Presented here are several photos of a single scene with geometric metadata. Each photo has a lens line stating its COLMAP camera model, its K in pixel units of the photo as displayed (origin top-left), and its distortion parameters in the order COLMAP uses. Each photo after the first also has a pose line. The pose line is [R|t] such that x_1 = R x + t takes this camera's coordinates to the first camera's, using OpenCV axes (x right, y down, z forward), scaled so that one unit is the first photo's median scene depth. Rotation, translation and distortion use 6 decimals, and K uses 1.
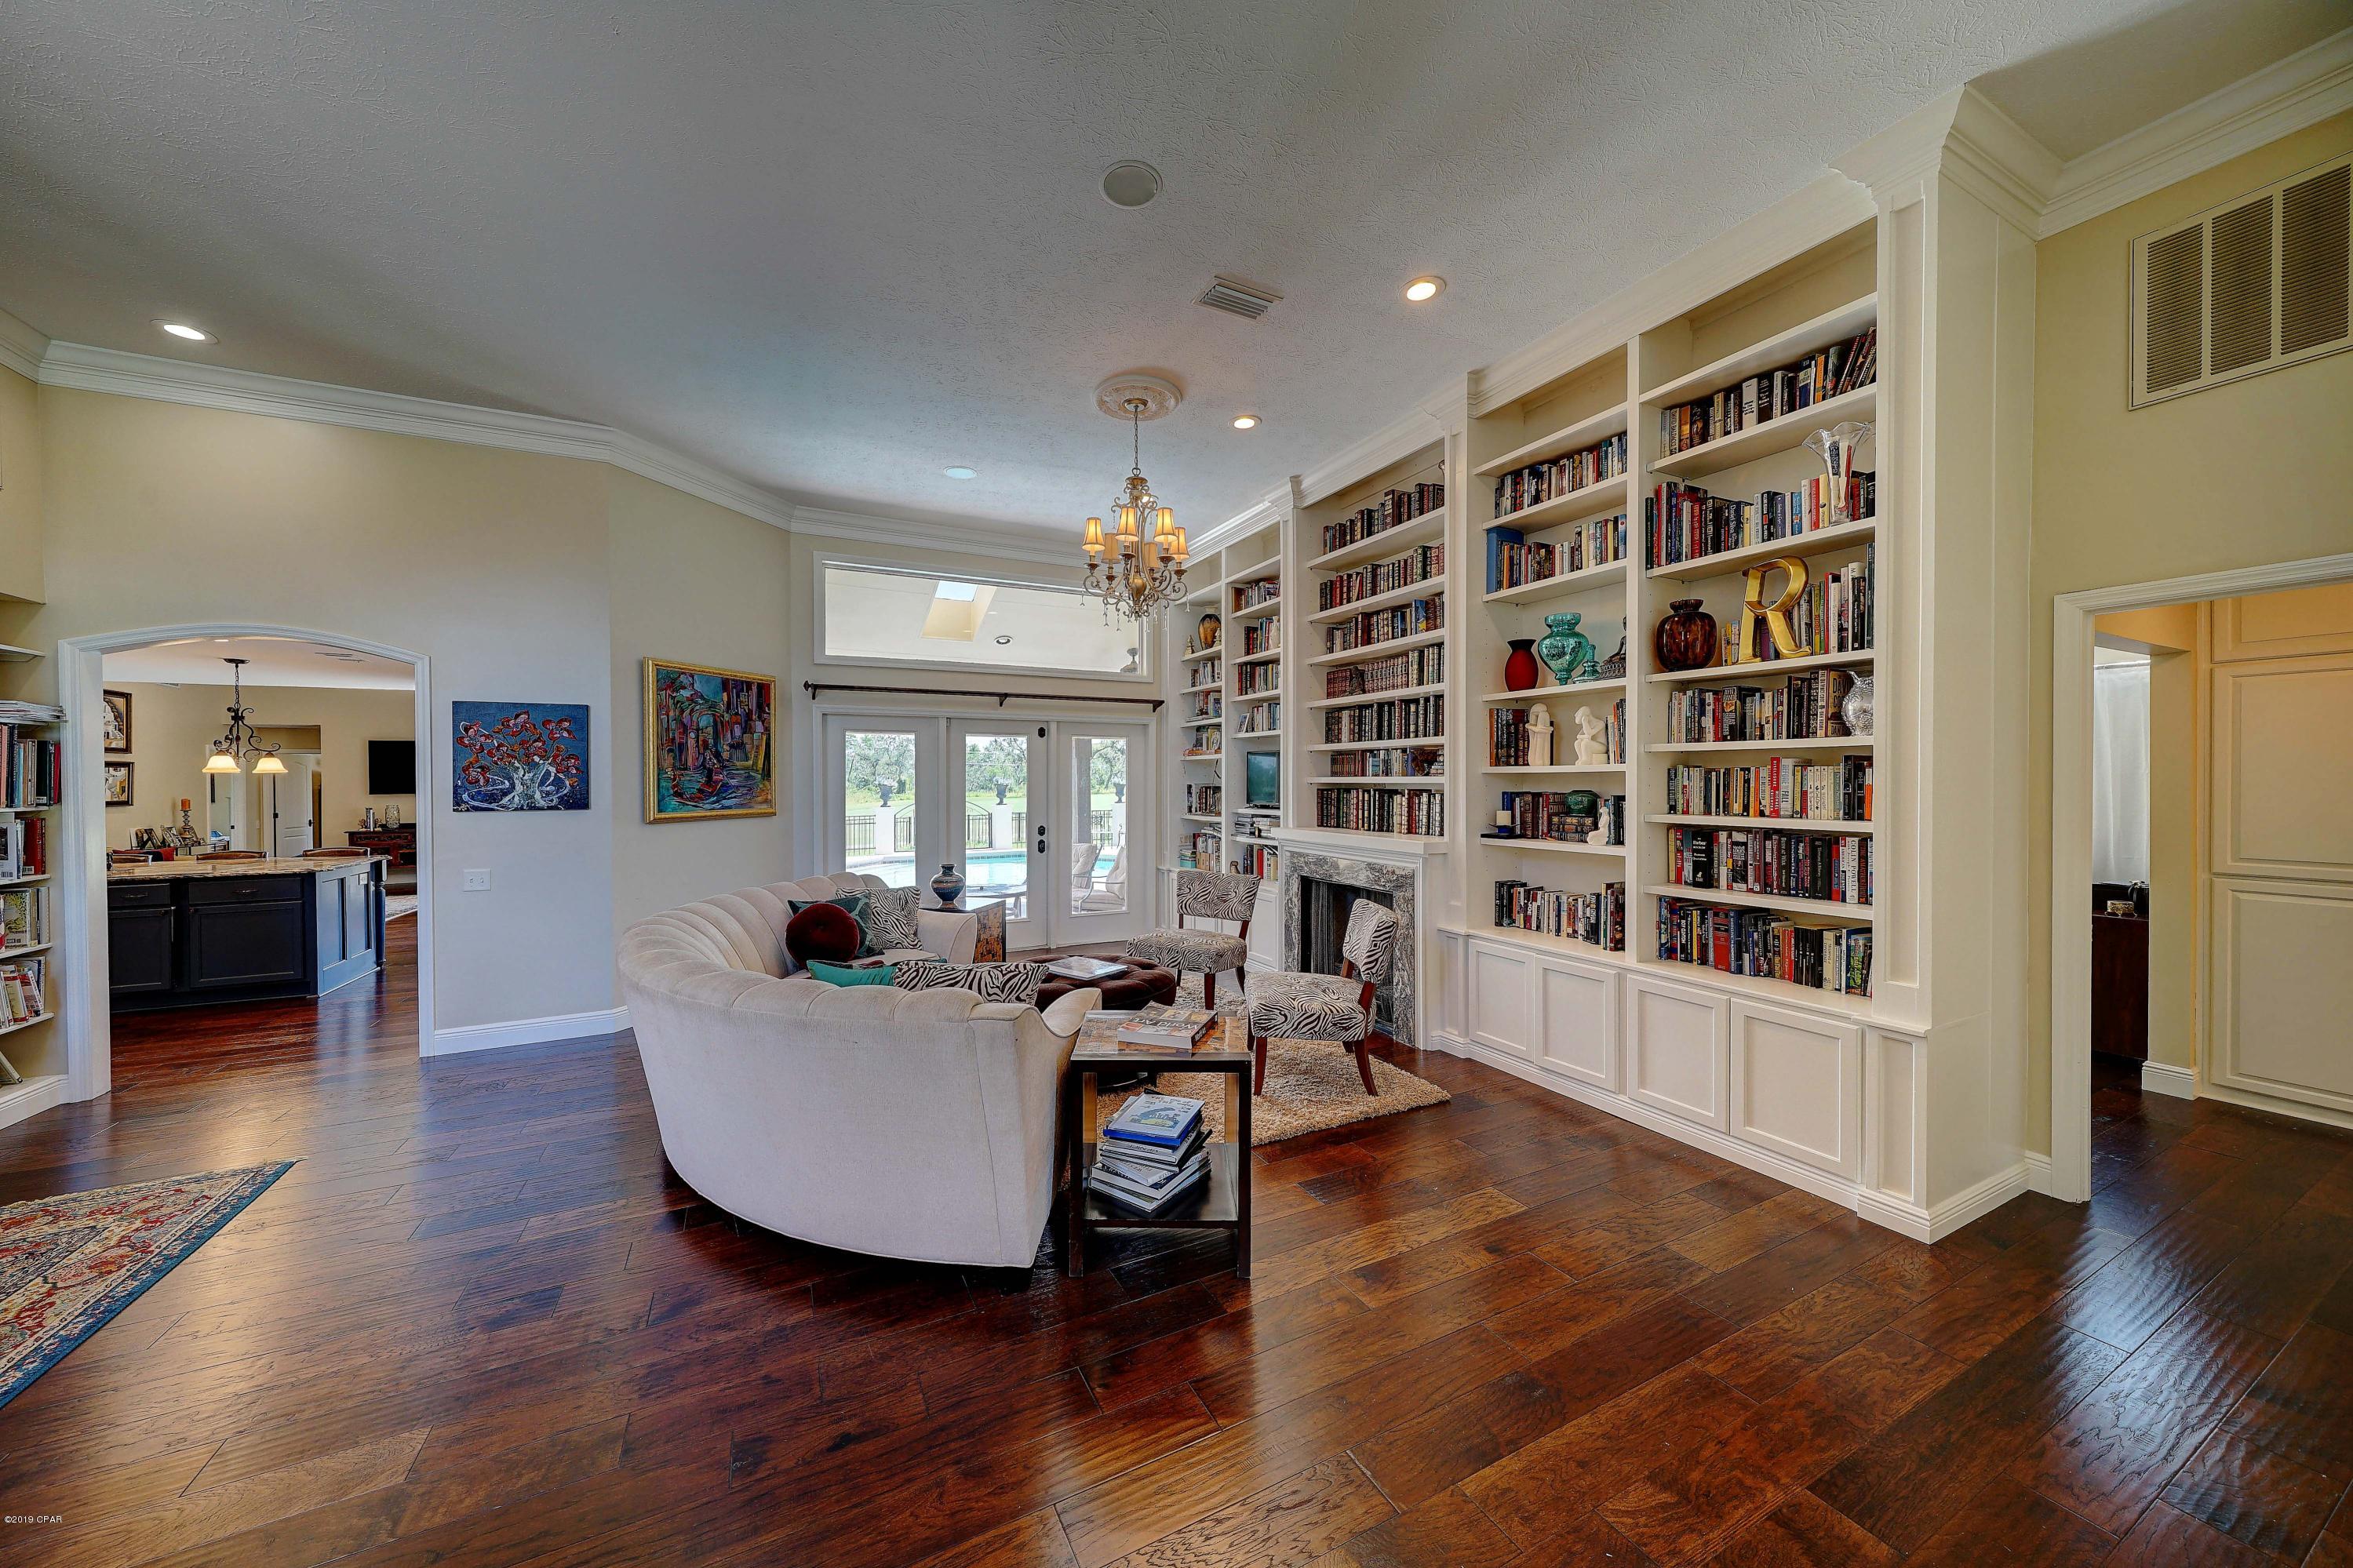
lens RADIAL K [[791.5, 0, 1153.5], [0, 791.5, 785.3], [0, 0, 1]] dist [-0.000432, -0.000297]
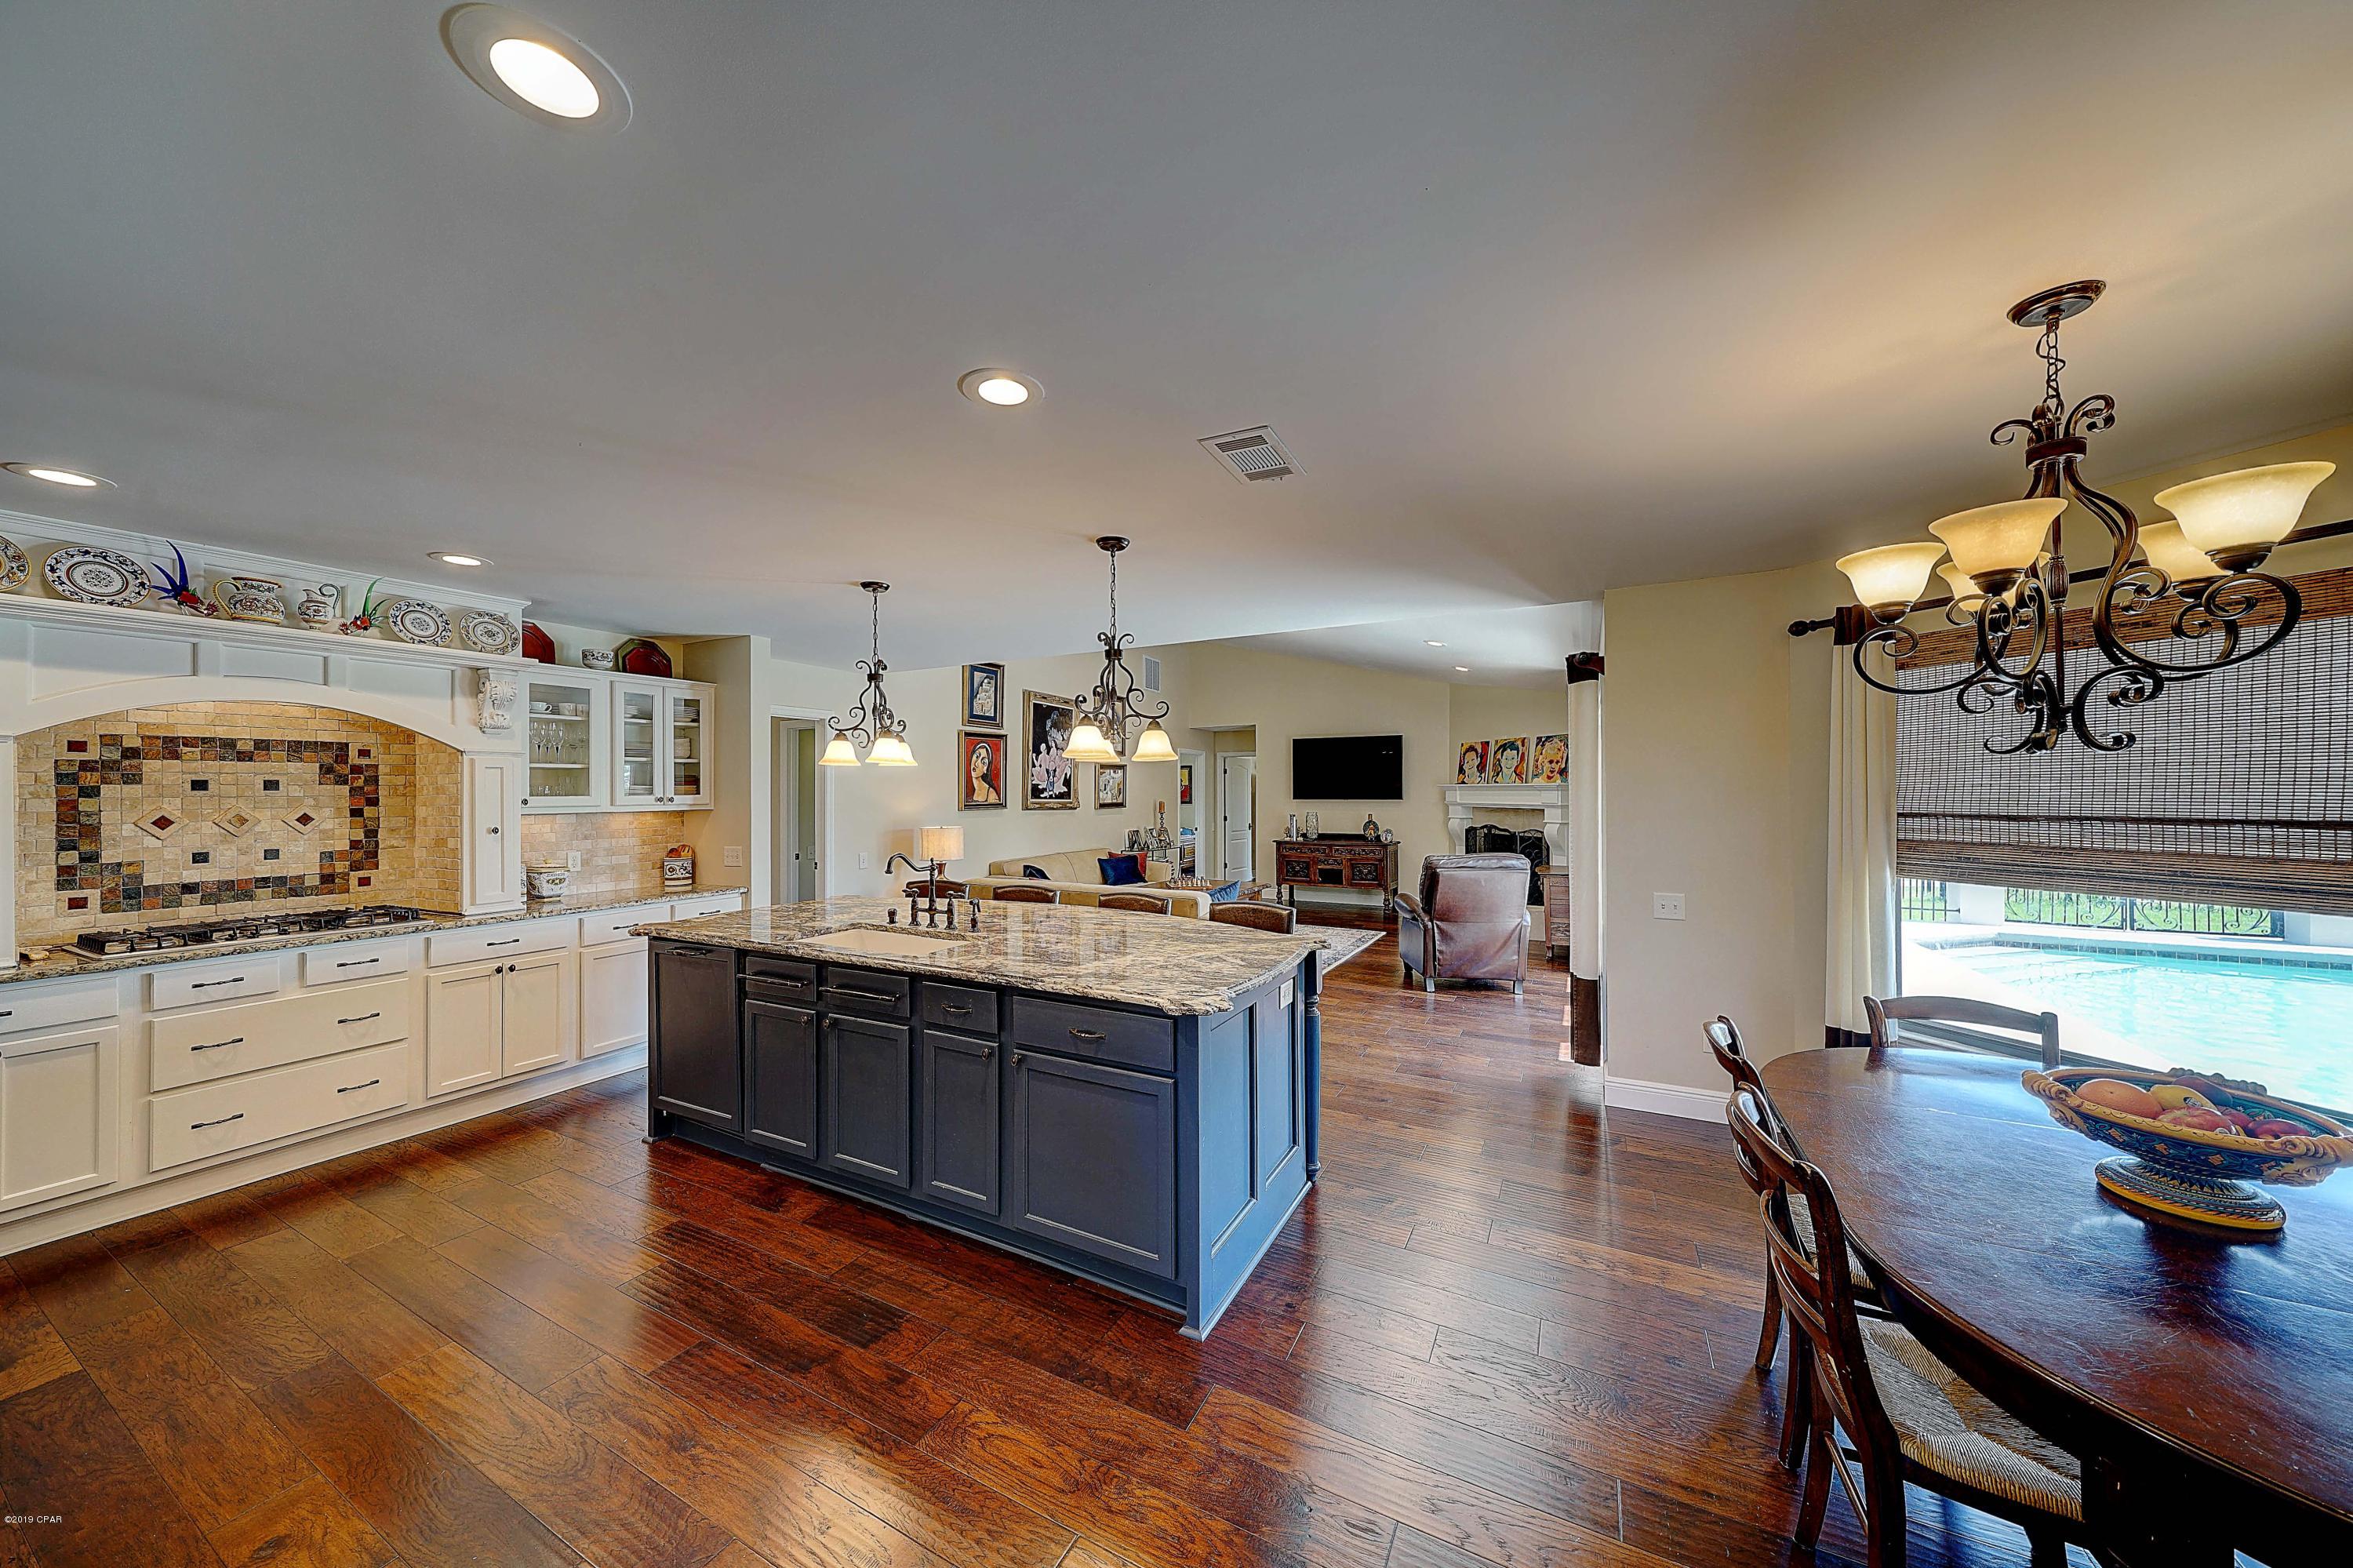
lens RADIAL K [[791.7, 0, 1153.5], [0, 791.7, 785.3], [0, 0, 1]] dist [-0.000432, -0.000297]
pose [[0.579987, 0.005117, -0.814610, -0.812689], [-0.011302, 0.999935, -0.001765, -0.001357], [0.814547, 0.010230, 0.580007, 0.810740]]
